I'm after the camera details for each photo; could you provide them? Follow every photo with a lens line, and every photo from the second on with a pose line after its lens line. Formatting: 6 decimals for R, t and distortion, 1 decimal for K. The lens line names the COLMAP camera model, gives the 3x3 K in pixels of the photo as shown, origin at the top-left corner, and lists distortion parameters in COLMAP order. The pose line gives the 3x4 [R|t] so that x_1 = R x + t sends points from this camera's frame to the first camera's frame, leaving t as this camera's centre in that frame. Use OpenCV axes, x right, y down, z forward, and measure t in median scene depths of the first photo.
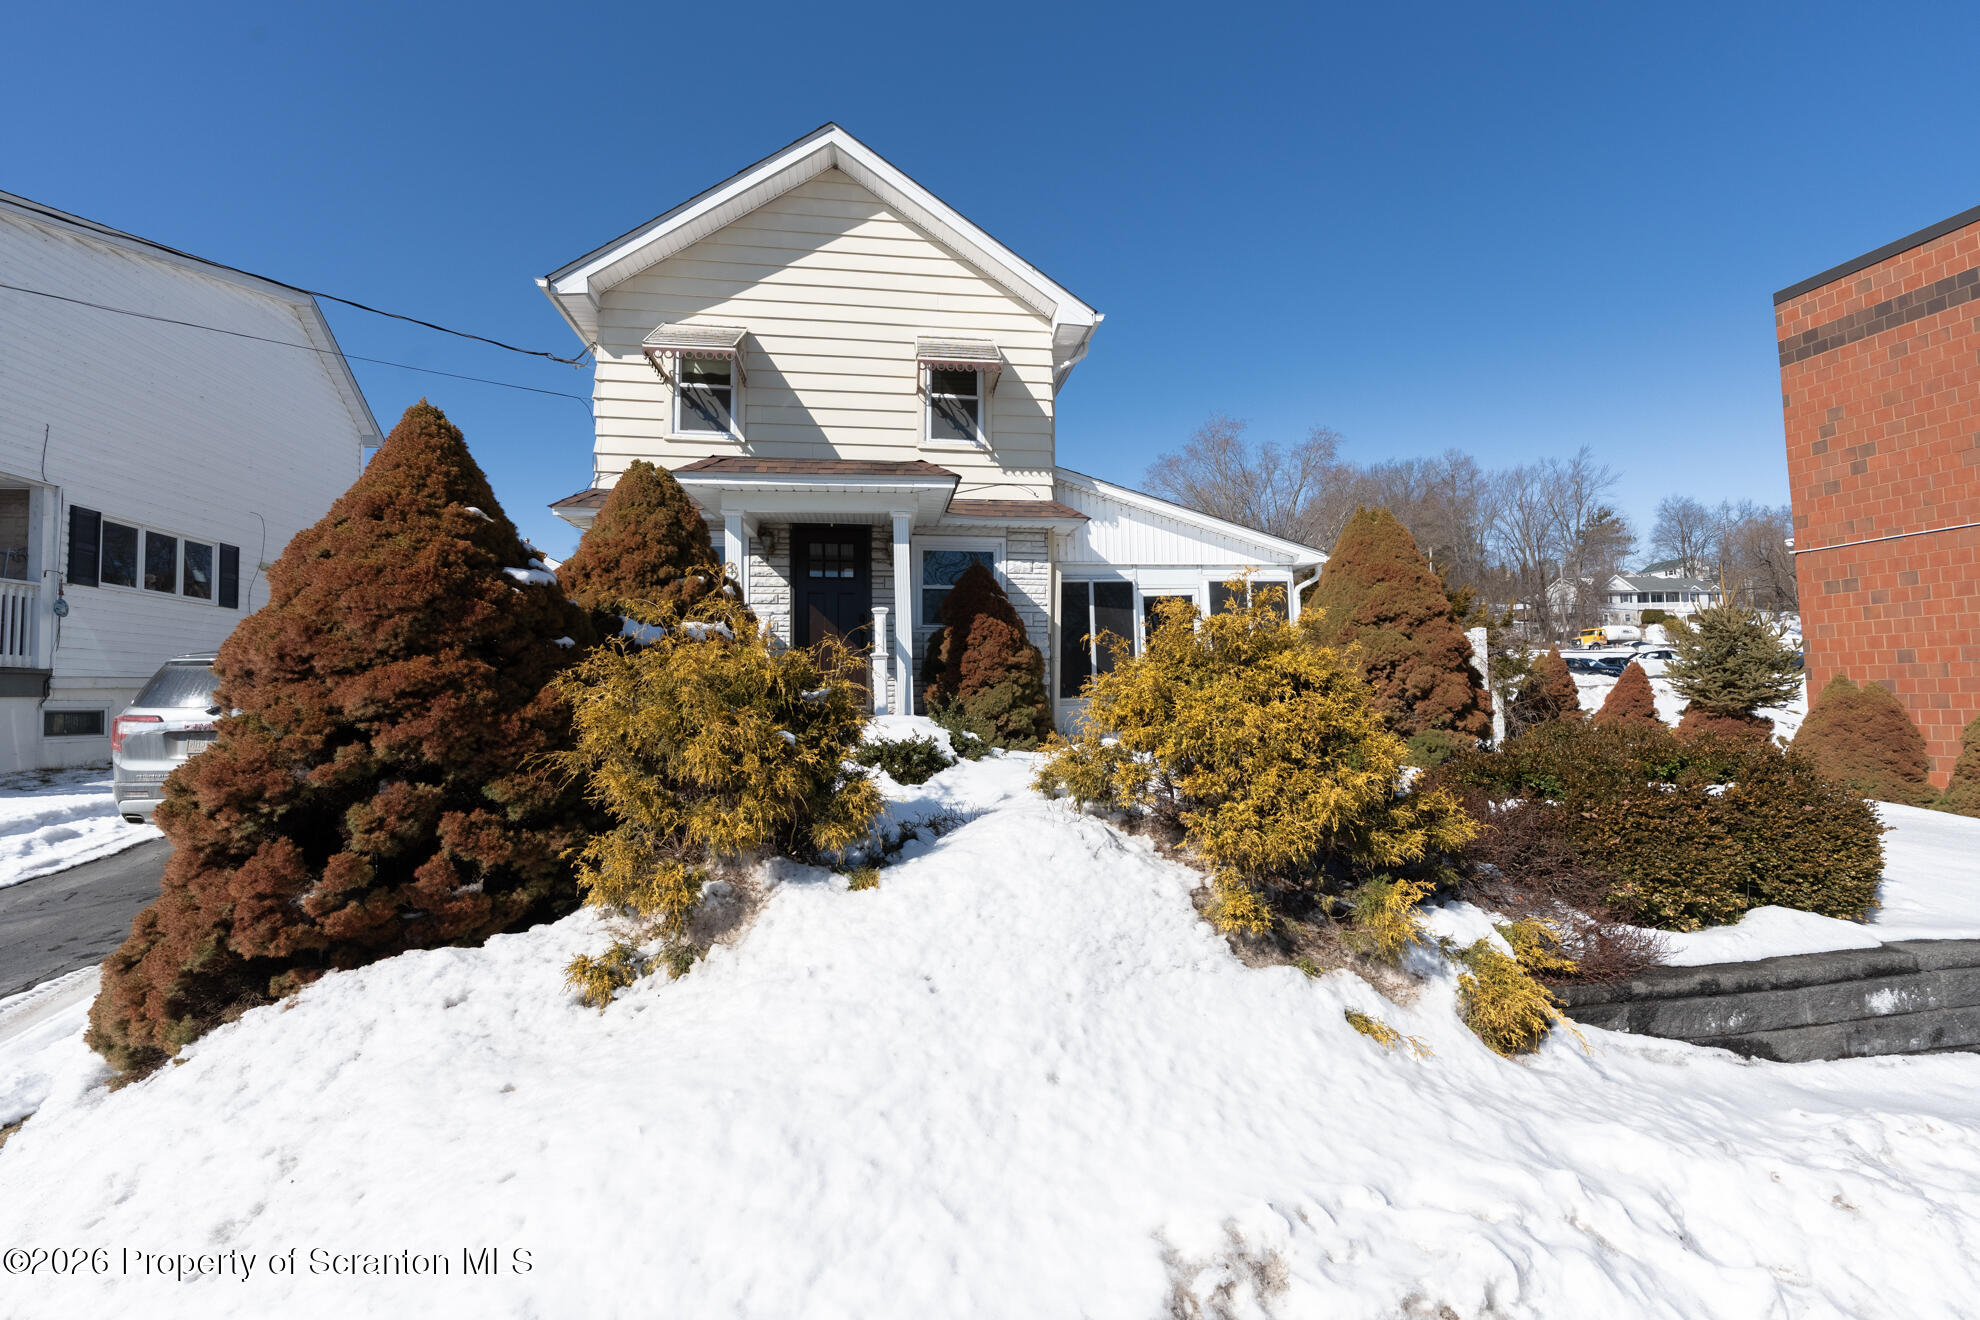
lens RADIAL K [[823.4, 0, 990.0], [0, 823.4, 660.0], [0, 0, 1]] dist [-0.001283, -0.000073]
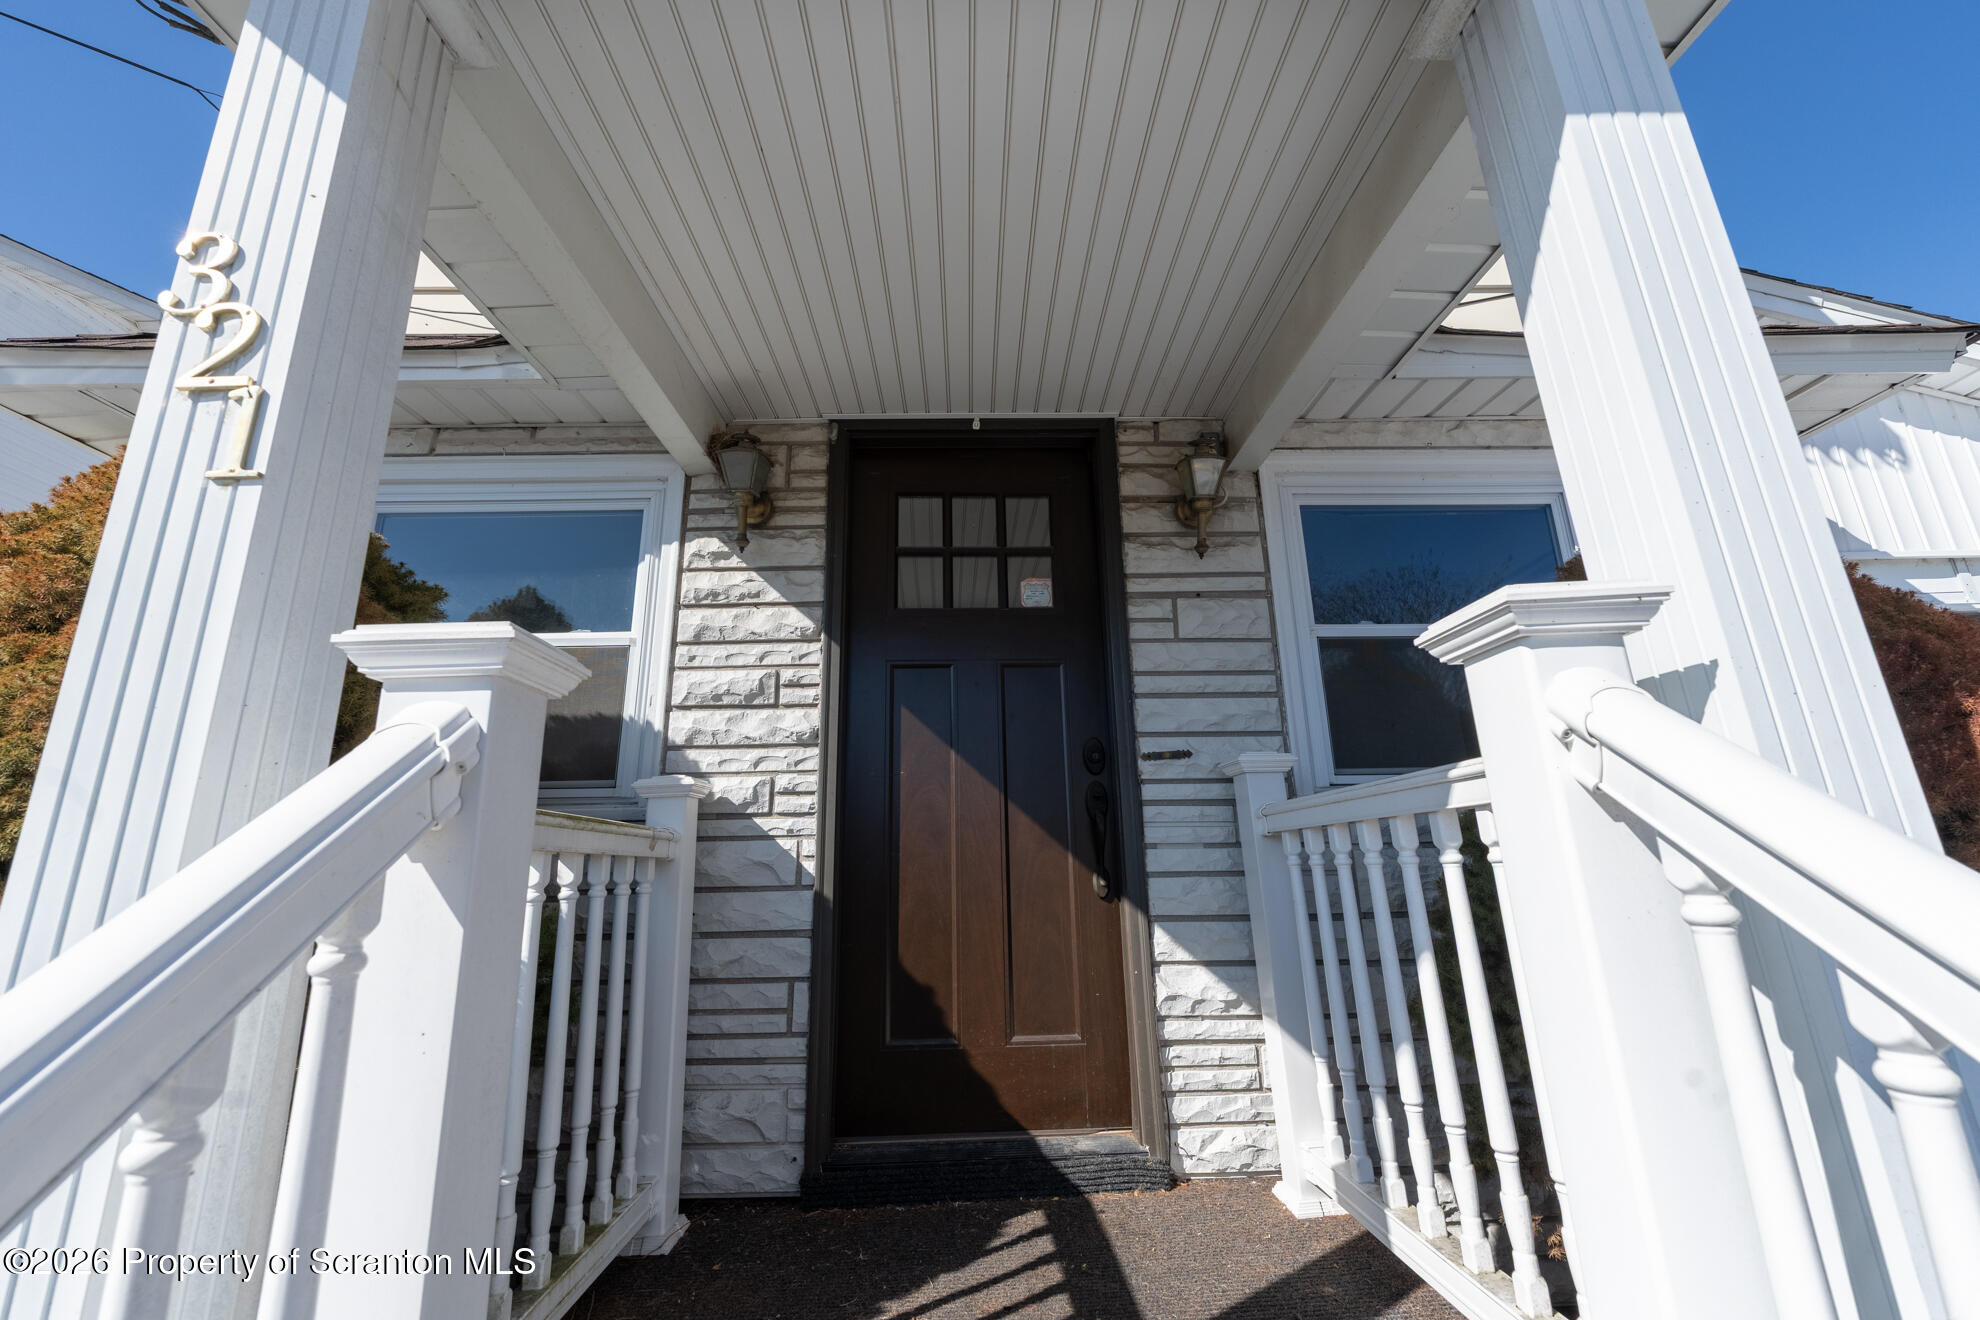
lens RADIAL K [[823.4, 0, 990.0], [0, 823.4, 660.0], [0, 0, 1]] dist [-0.001283, -0.000073]
pose [[0.992495, -0.042367, -0.114711, -0.158149], [0.018838, 0.979838, -0.198902, -0.029080], [0.120825, 0.195248, 0.973283, 0.740472]]
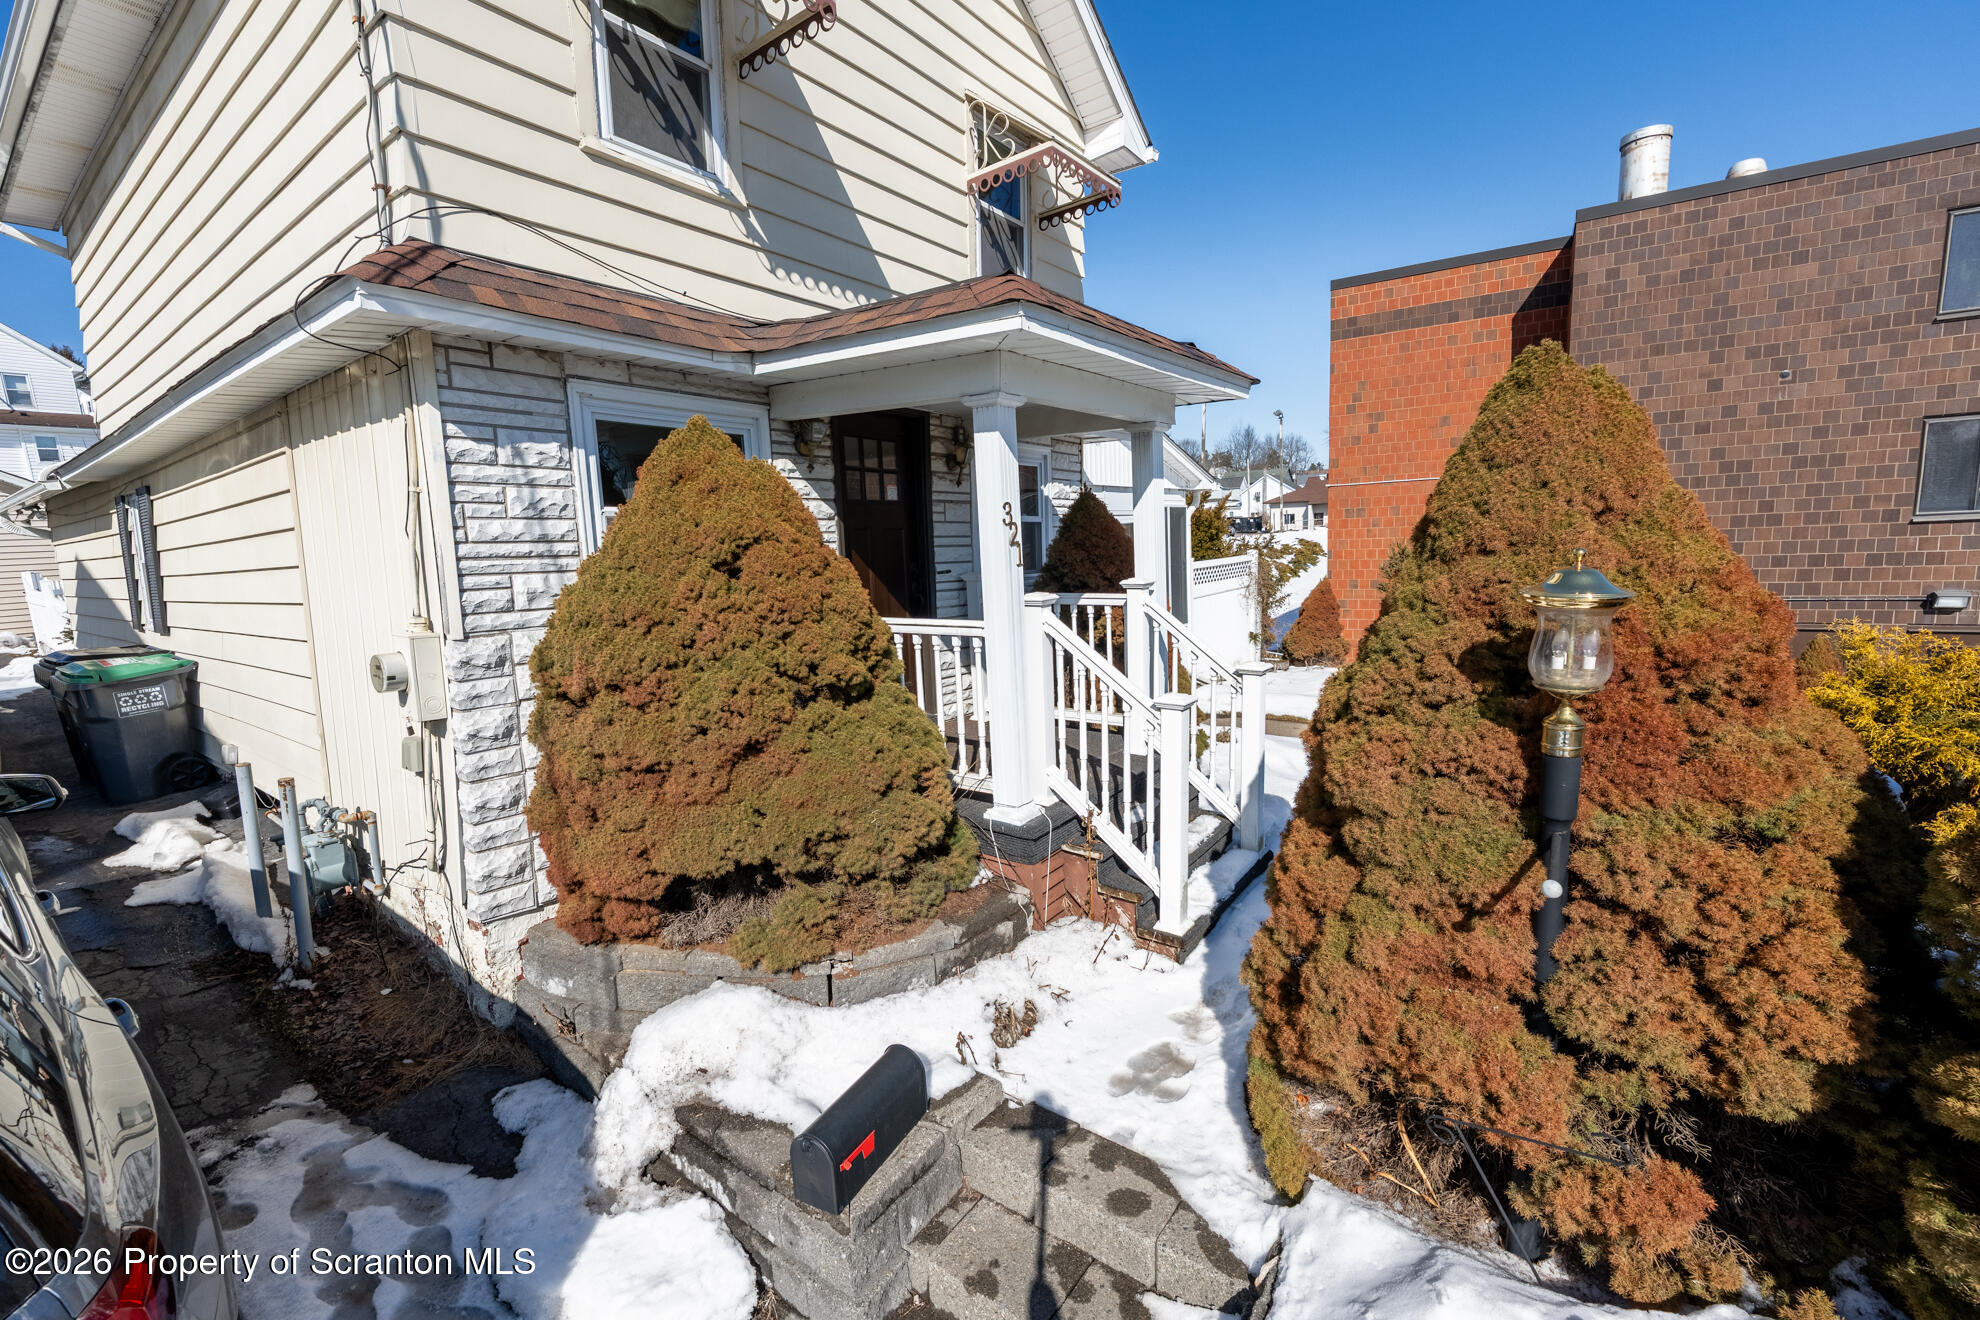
lens RADIAL K [[823.4, 0, 990.0], [0, 823.4, 660.0], [0, 0, 1]] dist [-0.001283, -0.000073]
pose [[0.707443, -0.109672, 0.698210, -0.552103], [-0.016448, 0.985065, 0.171396, -0.091341], [-0.706579, -0.132737, 0.695073, 0.532911]]
